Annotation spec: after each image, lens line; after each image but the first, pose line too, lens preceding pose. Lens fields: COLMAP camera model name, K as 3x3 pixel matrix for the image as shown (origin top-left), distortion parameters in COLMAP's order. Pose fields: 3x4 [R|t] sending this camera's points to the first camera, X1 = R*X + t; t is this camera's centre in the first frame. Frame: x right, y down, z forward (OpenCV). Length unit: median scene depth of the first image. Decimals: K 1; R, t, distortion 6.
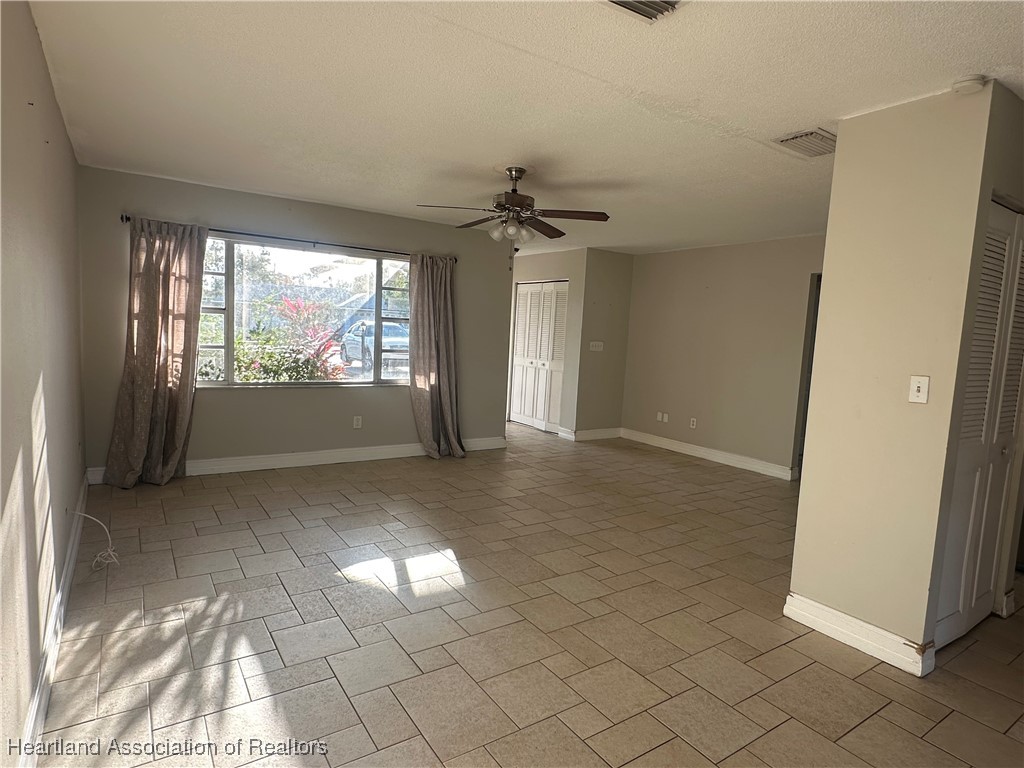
lens RADIAL K [[571.1, 0, 511.9], [0, 571.1, 387.0], [0, 0, 1]] dist [-0.002683, -0.000689]
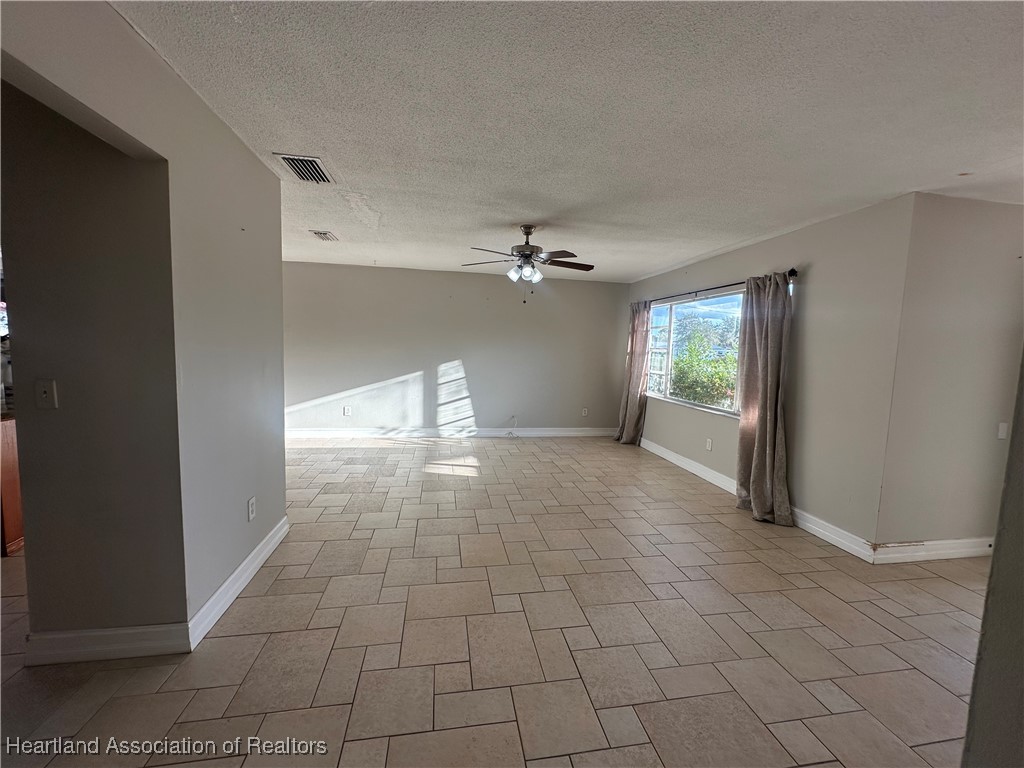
lens RADIAL K [[407.9, 0, 510.9], [0, 407.9, 393.0], [0, 0, 1]] dist [-0.005306, 0.001094]
pose [[-0.411002, 0.033573, -0.911016, 0.938974], [-0.133265, 0.986374, 0.096473, -0.095401], [0.901841, 0.161057, -0.400927, 1.496665]]
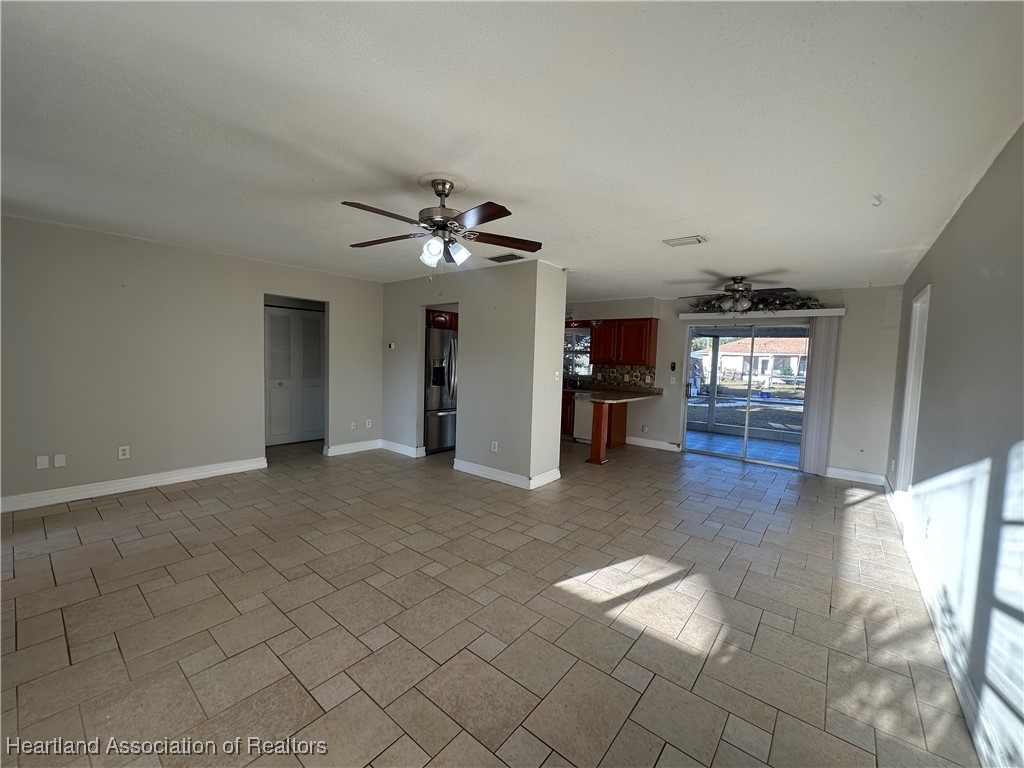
lens RADIAL K [[407.9, 0, 513.8], [0, 407.9, 383.7], [0, 0, 1]] dist [-0.005306, 0.001094]
pose [[-0.291094, -0.122296, 0.948845, -0.713779], [0.049779, 0.988516, 0.142681, -0.165681], [-0.955398, 0.088766, -0.281664, 1.170871]]
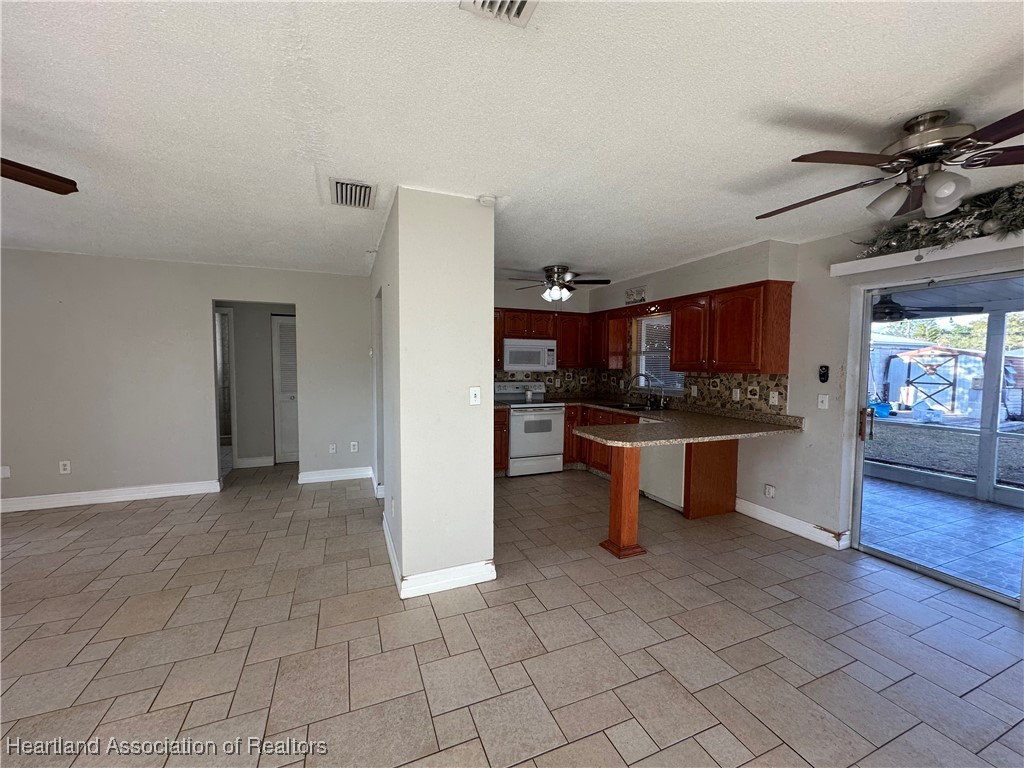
lens RADIAL K [[407.9, 0, 512.7], [0, 407.9, 384.0], [0, 0, 1]] dist [-0.005306, 0.001094]
pose [[0.200194, -0.105197, 0.974092, -0.202397], [0.103388, 0.990936, 0.085768, -0.072658], [-0.974286, 0.083539, 0.209255, 0.456304]]
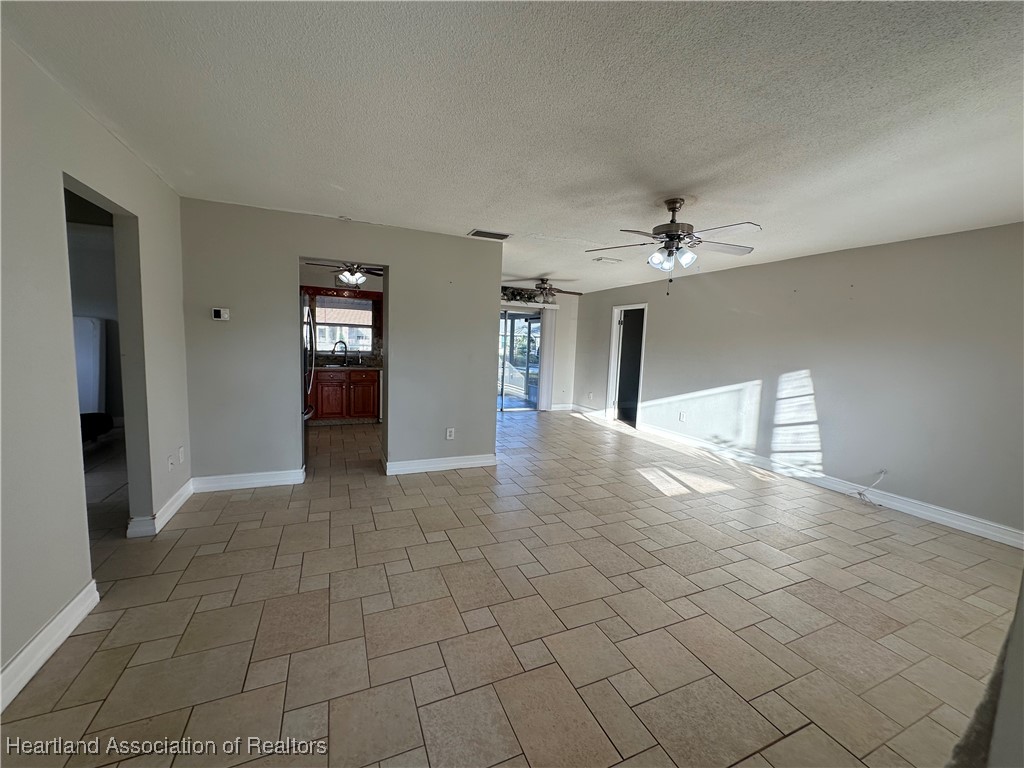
lens RADIAL K [[407.9, 0, 511.9], [0, 407.9, 383.4], [0, 0, 1]] dist [-0.005306, 0.001094]
pose [[-0.979874, -0.106863, 0.168606, 0.149645], [-0.070502, 0.975472, 0.208530, -0.195524], [-0.186755, 0.192446, -0.963373, 1.982401]]
